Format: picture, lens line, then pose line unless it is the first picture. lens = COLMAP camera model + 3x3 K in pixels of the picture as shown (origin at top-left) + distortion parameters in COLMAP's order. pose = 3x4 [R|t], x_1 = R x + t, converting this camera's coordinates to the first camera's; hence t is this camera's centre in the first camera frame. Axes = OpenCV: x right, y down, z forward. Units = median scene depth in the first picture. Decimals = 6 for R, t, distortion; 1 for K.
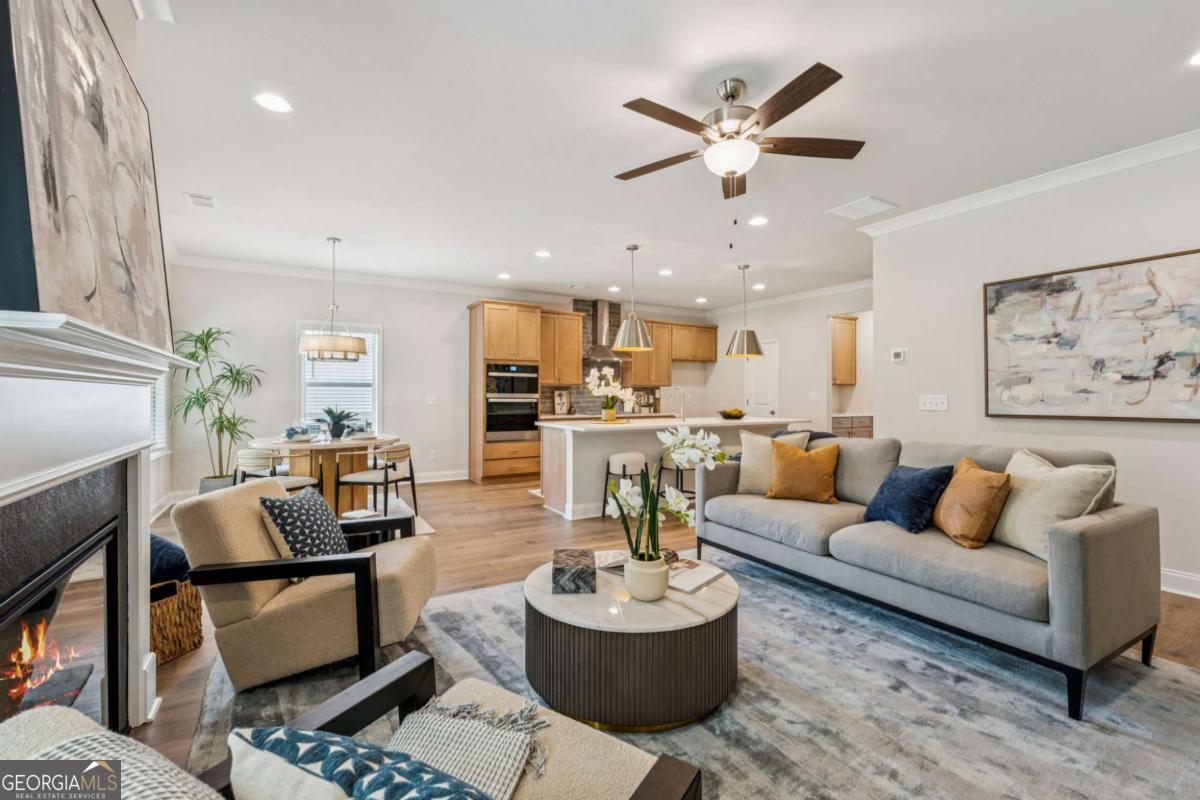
lens RADIAL K [[524.9, 0, 590.4], [0, 524.9, 392.3], [0, 0, 1]] dist [-0.007193, 0.000813]
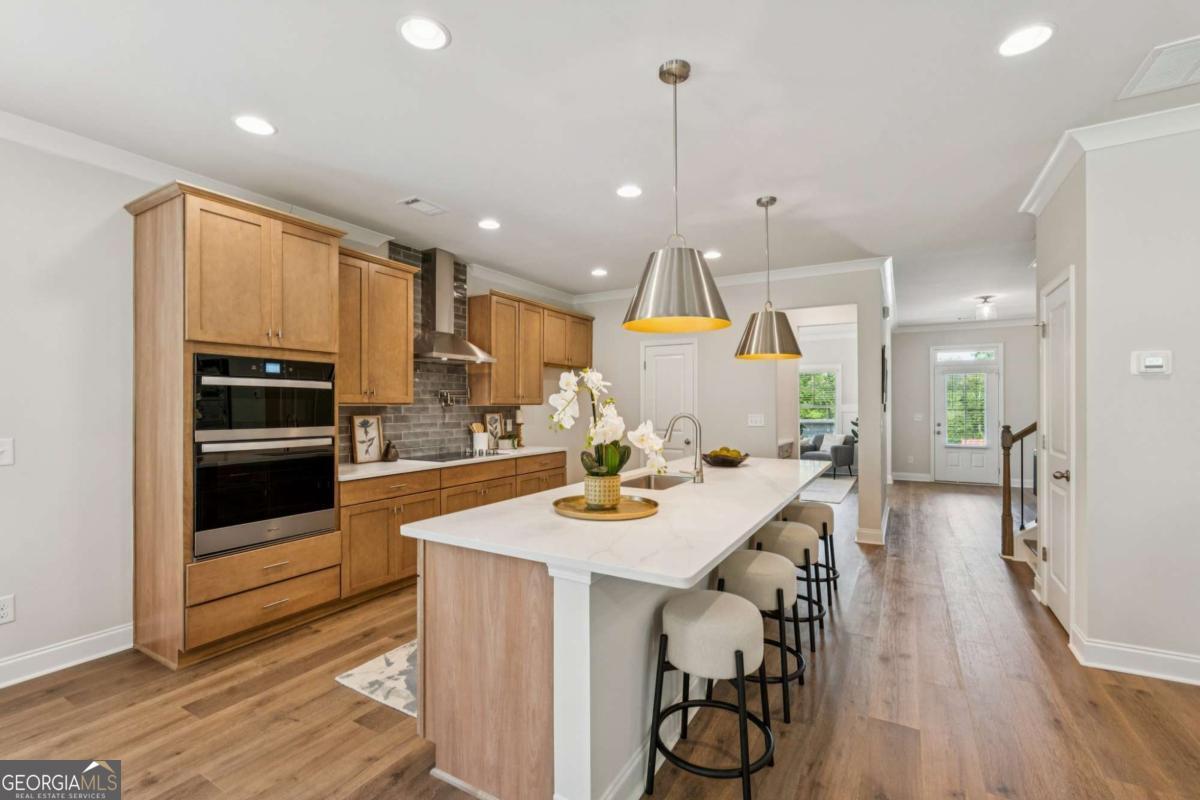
lens RADIAL K [[524.9, 0, 599.8], [0, 524.9, 404.1], [0, 0, 1]] dist [-0.007193, 0.000813]
pose [[0.869396, -0.003227, 0.494105, -0.161849], [0.002172, 0.999994, 0.002711, -0.022222], [-0.494111, -0.001283, 0.869398, 0.653933]]
